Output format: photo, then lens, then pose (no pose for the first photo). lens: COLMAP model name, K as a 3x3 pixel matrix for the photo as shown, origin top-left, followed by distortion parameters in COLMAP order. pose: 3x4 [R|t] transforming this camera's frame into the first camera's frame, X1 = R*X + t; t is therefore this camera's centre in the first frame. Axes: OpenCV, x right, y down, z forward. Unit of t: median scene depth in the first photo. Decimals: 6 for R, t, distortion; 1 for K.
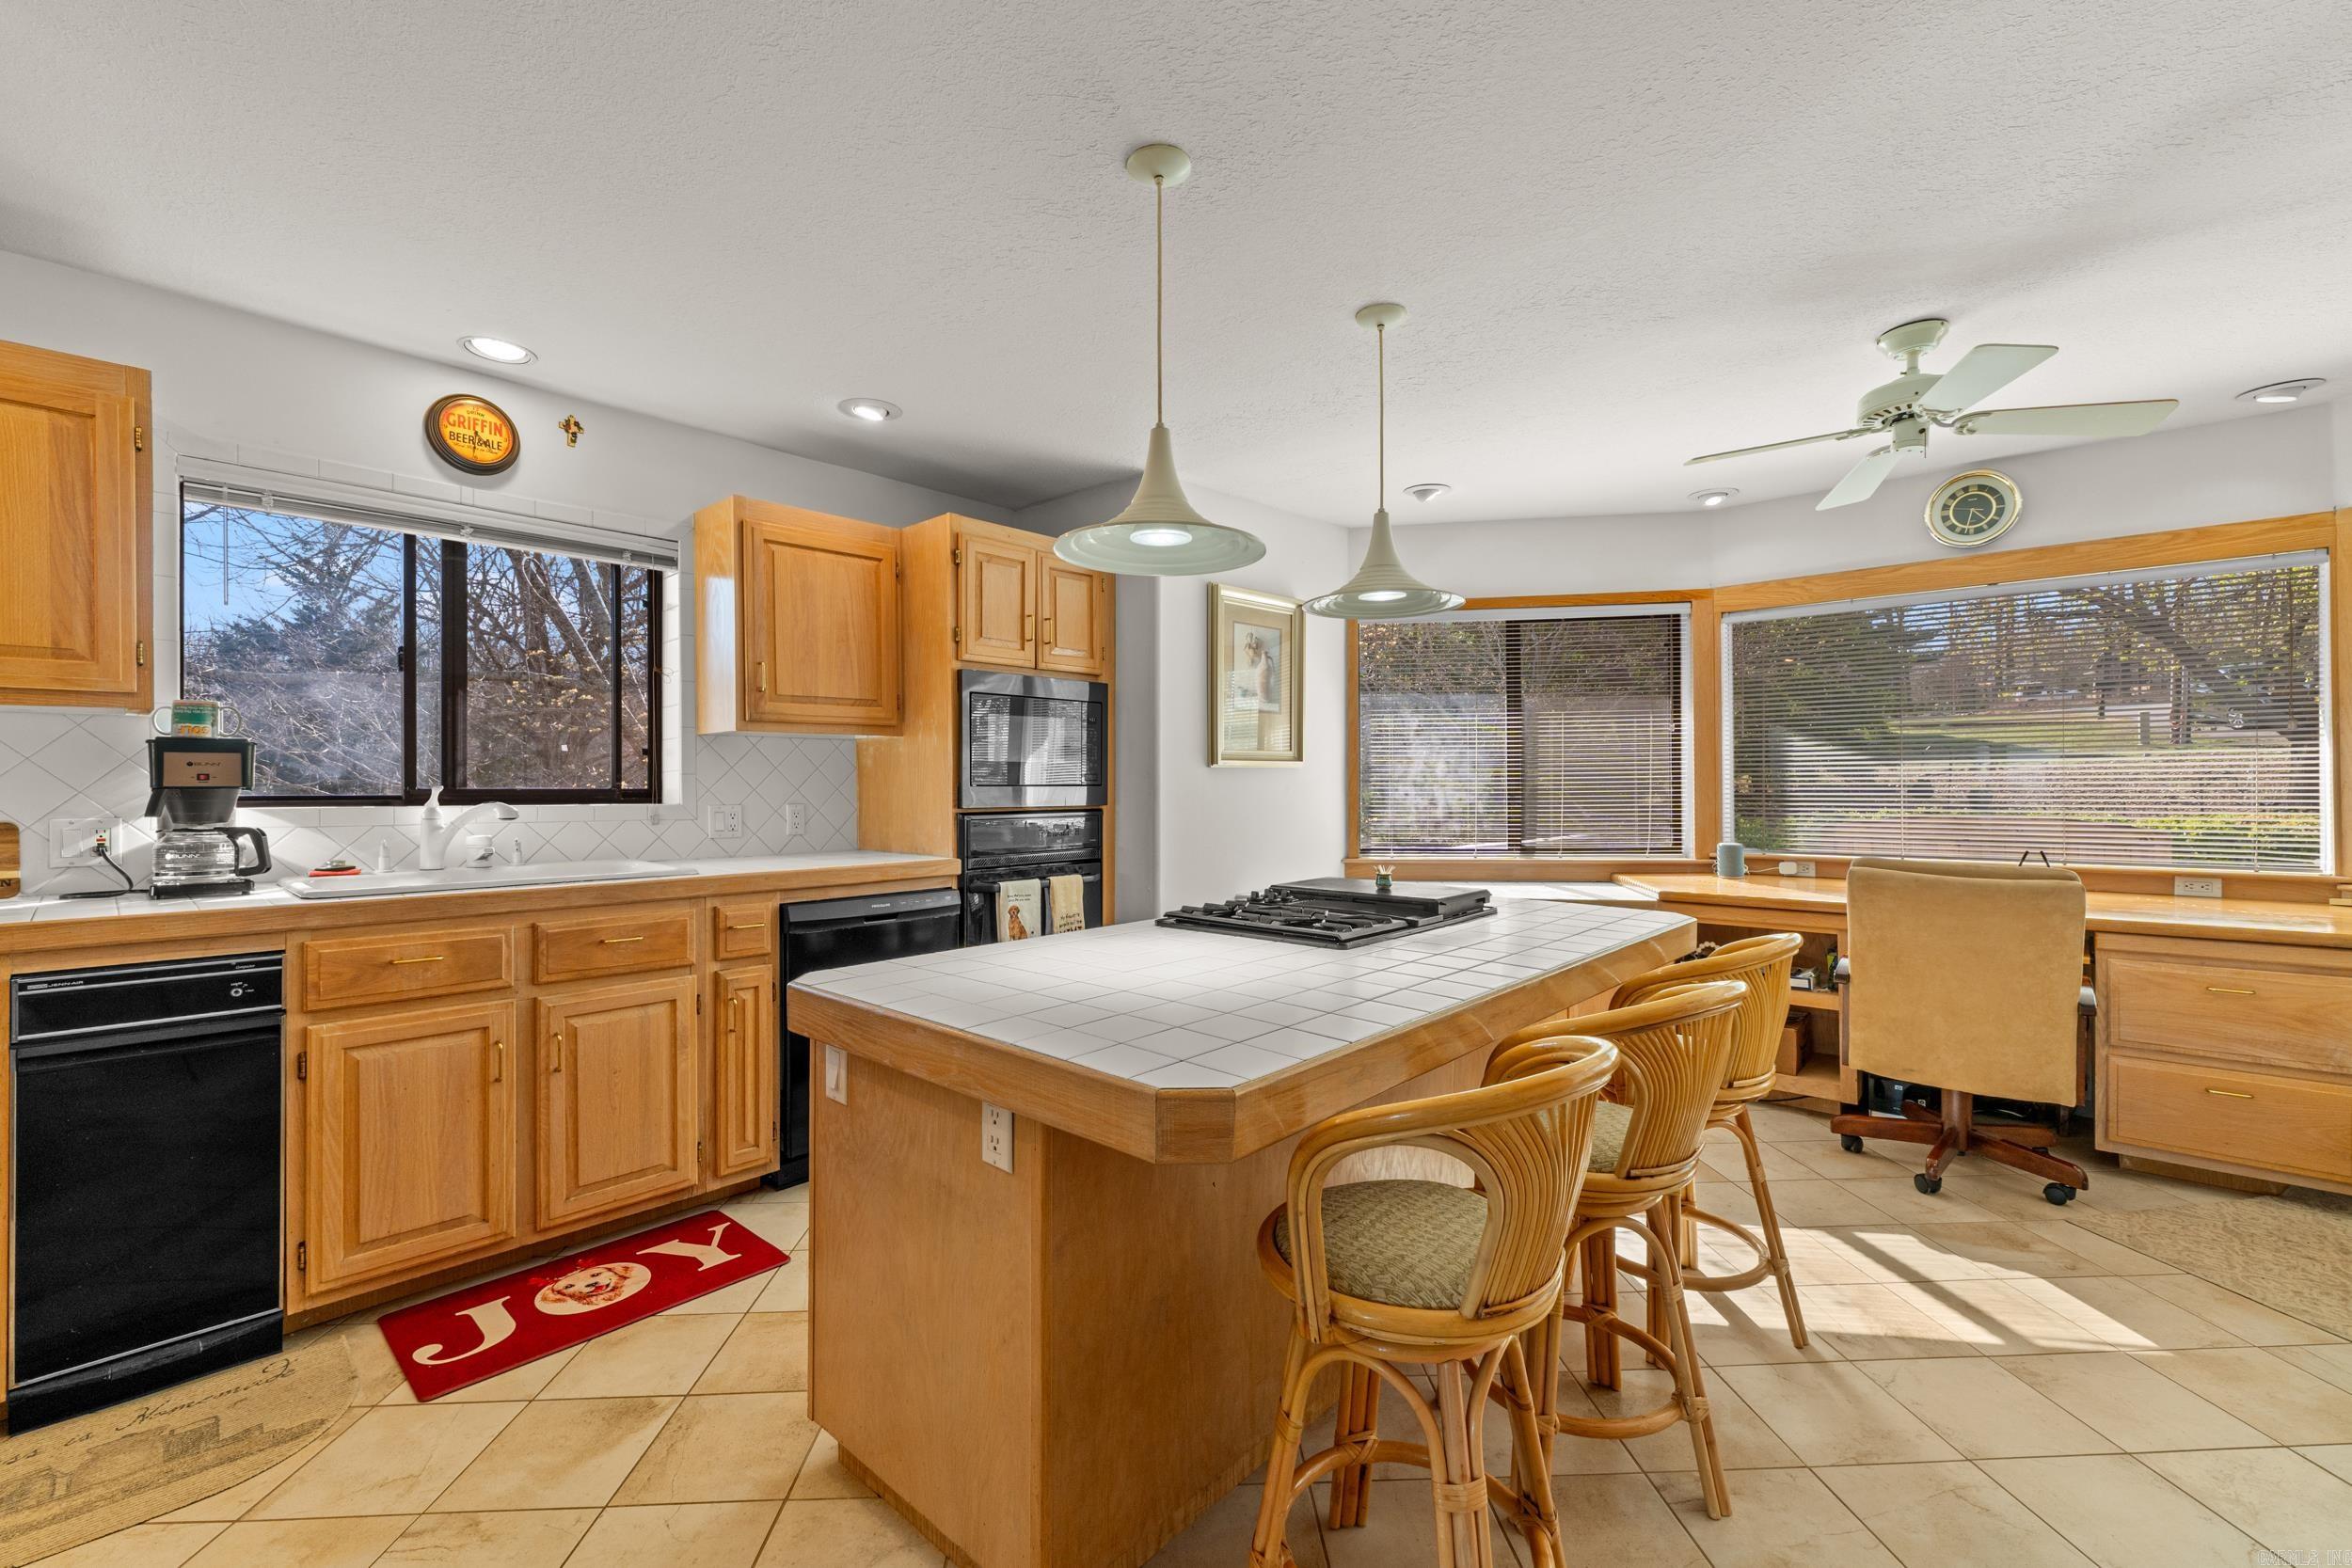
lens RADIAL K [[998.9, 0, 1179.5], [0, 998.9, 783.3], [0, 0, 1]] dist [0.006900, 0.000028]
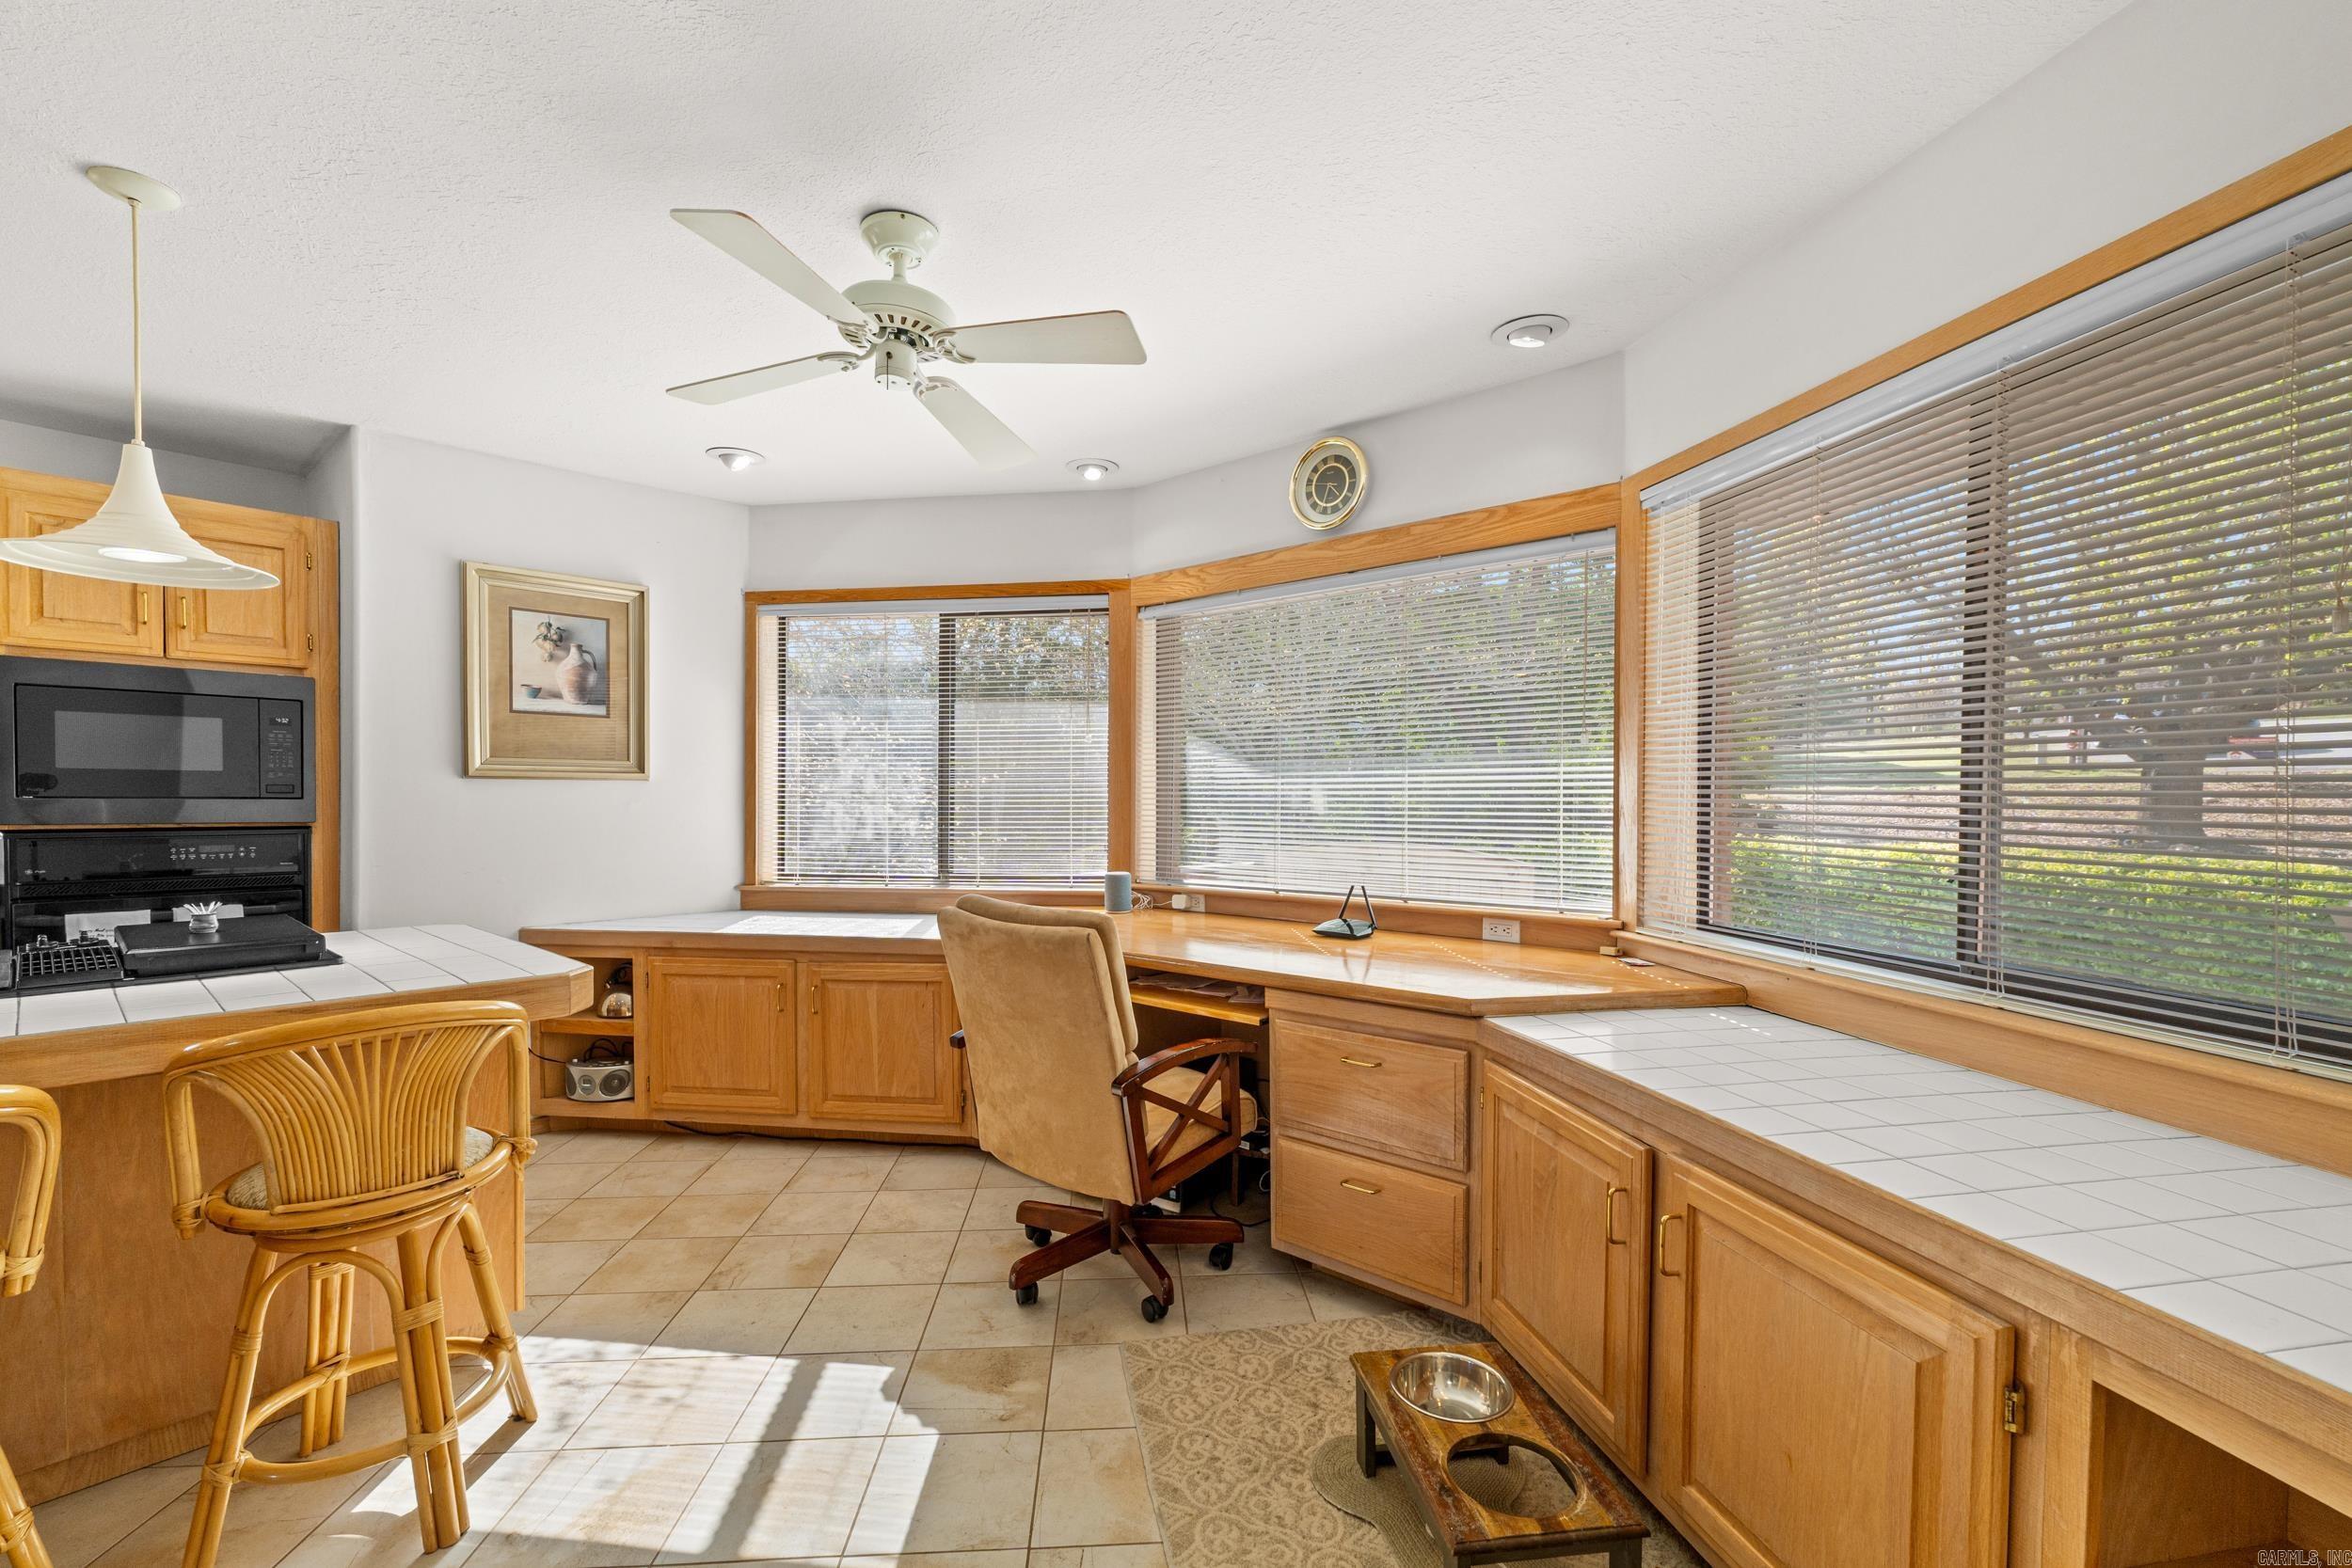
lens RADIAL K [[998.9, 0, 1175.7], [0, 998.9, 826.1], [0, 0, 1]] dist [0.006900, 0.000028]
pose [[0.999888, 0.009626, 0.011423, 0.719400], [-0.009919, 0.999614, 0.025950, -0.003980], [-0.011169, -0.026061, 0.999598, 0.160873]]
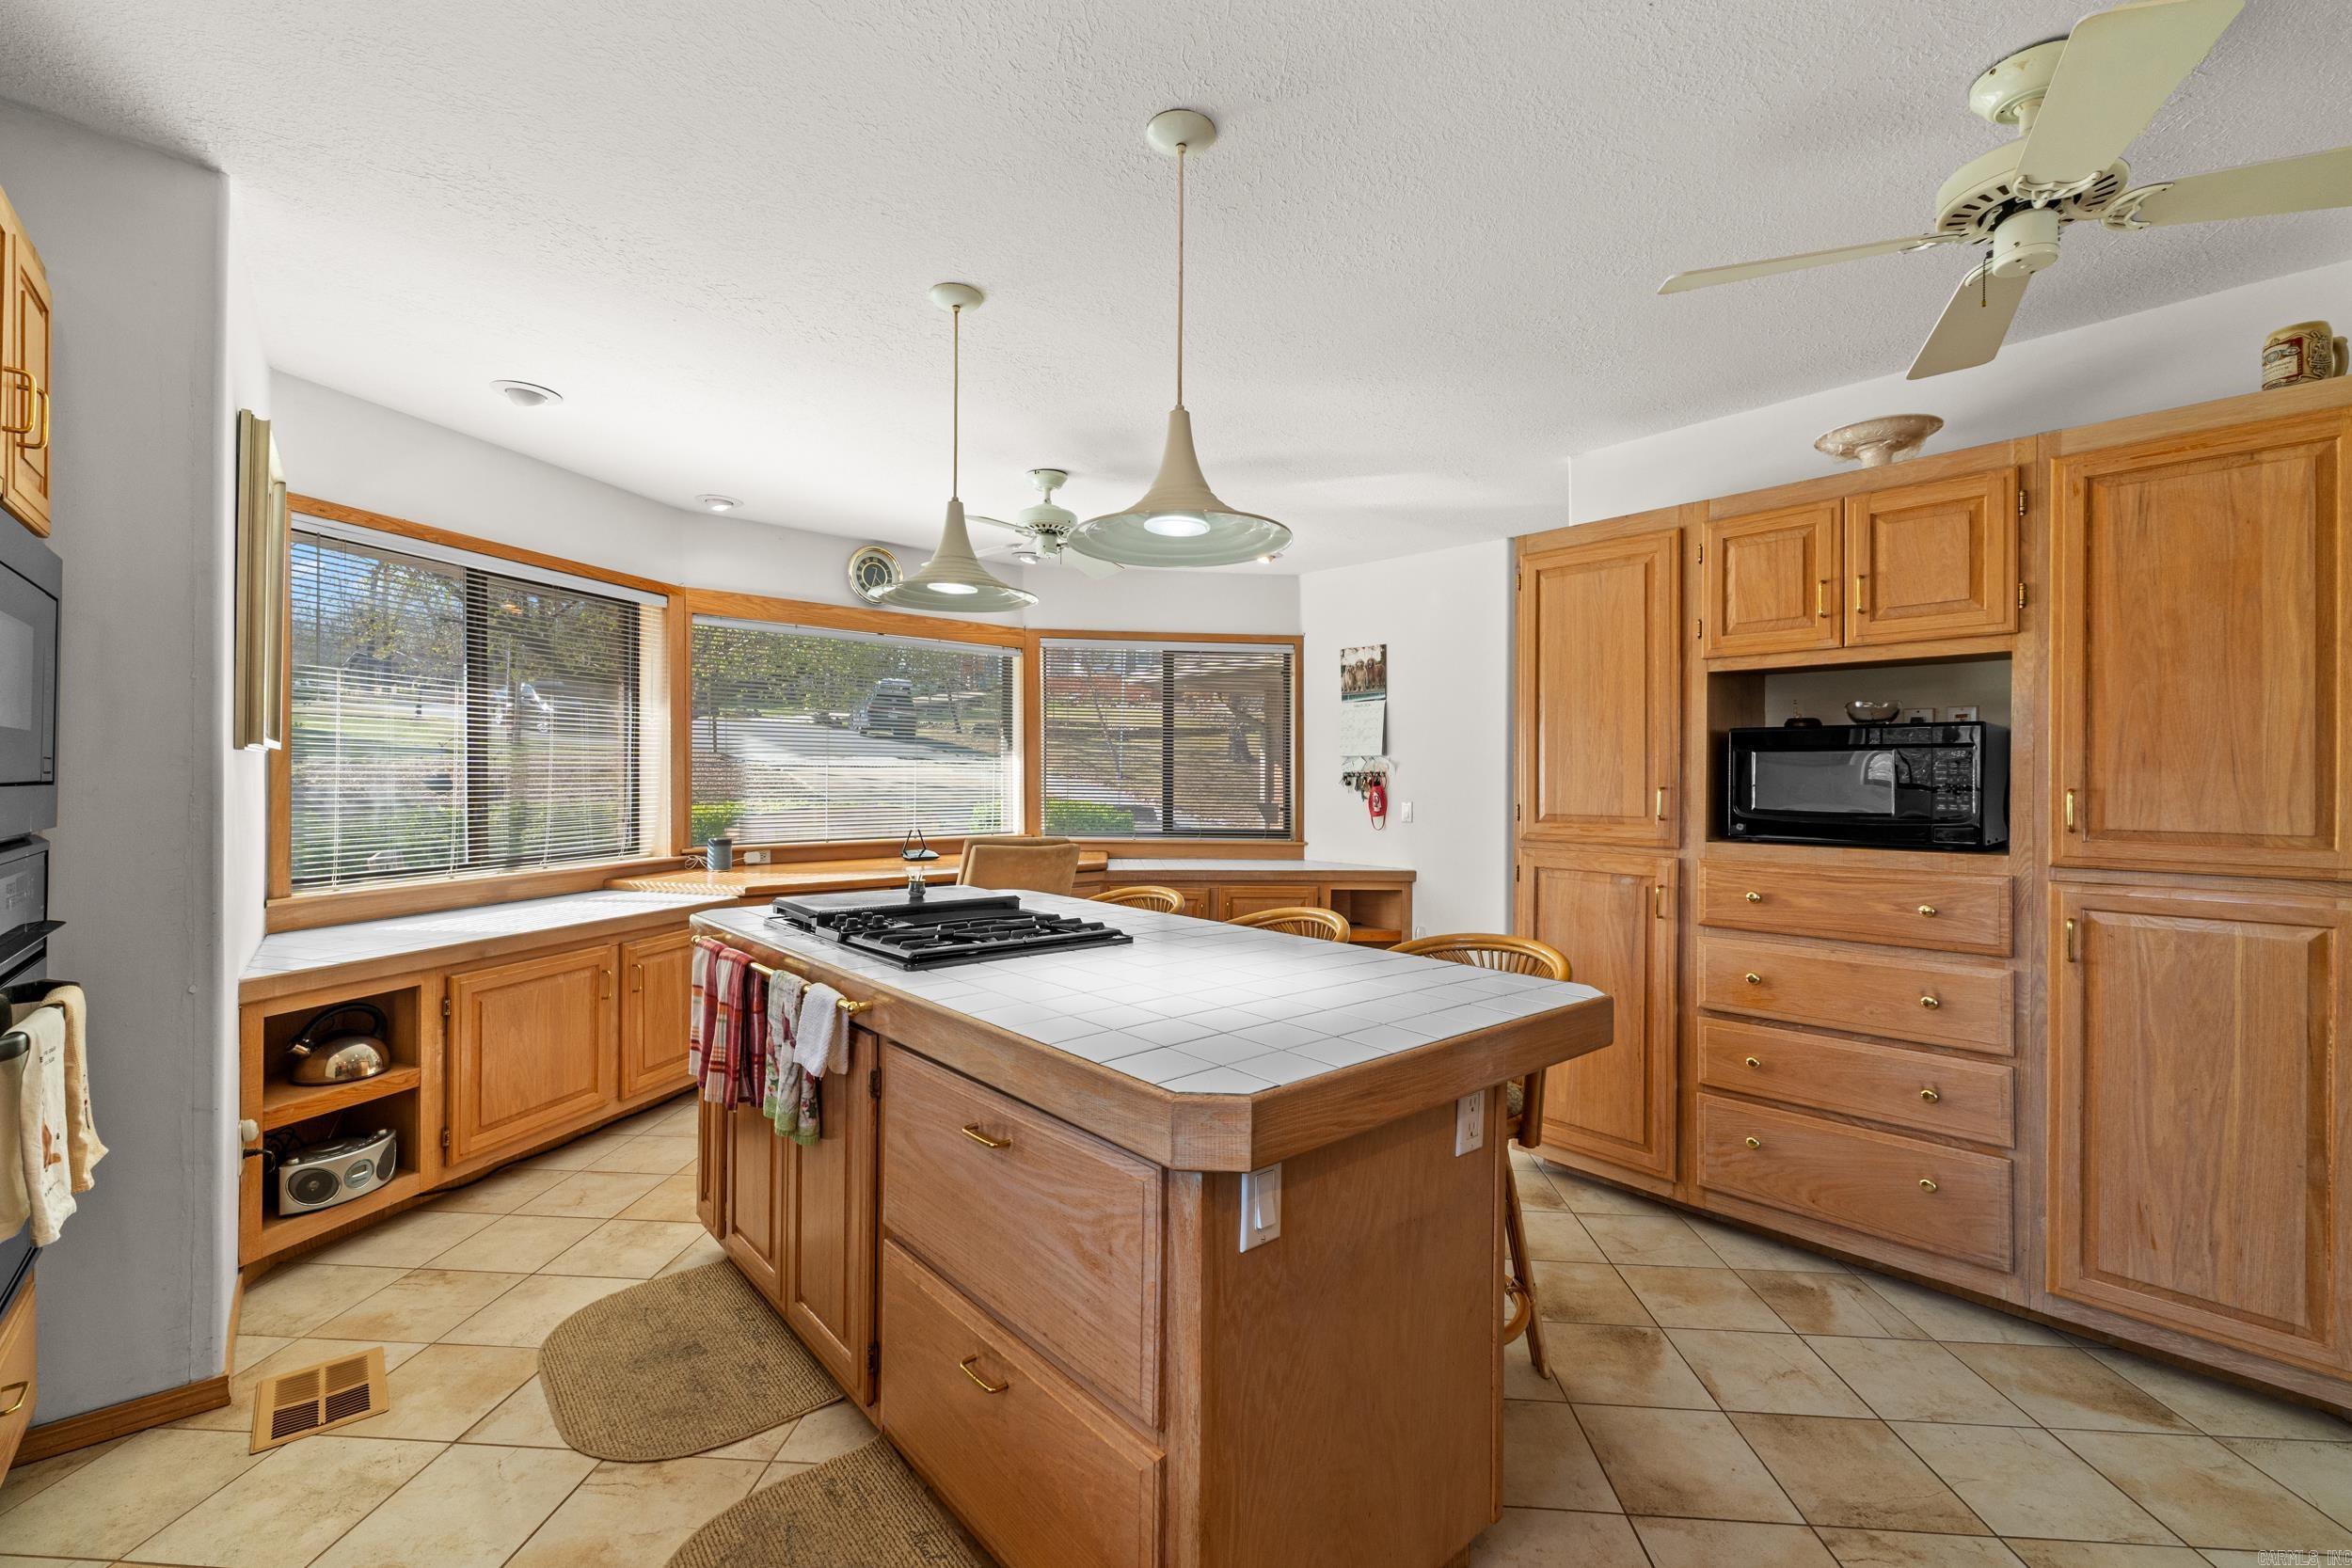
lens RADIAL K [[998.9, 0, 1183.4], [0, 998.9, 778.8], [0, 0, 1]] dist [0.006900, 0.000028]
pose [[0.109616, 0.005090, 0.993961, -0.527738], [-0.009789, 0.999944, -0.004041, -0.003021], [-0.993926, -0.009287, 0.109660, 0.492813]]
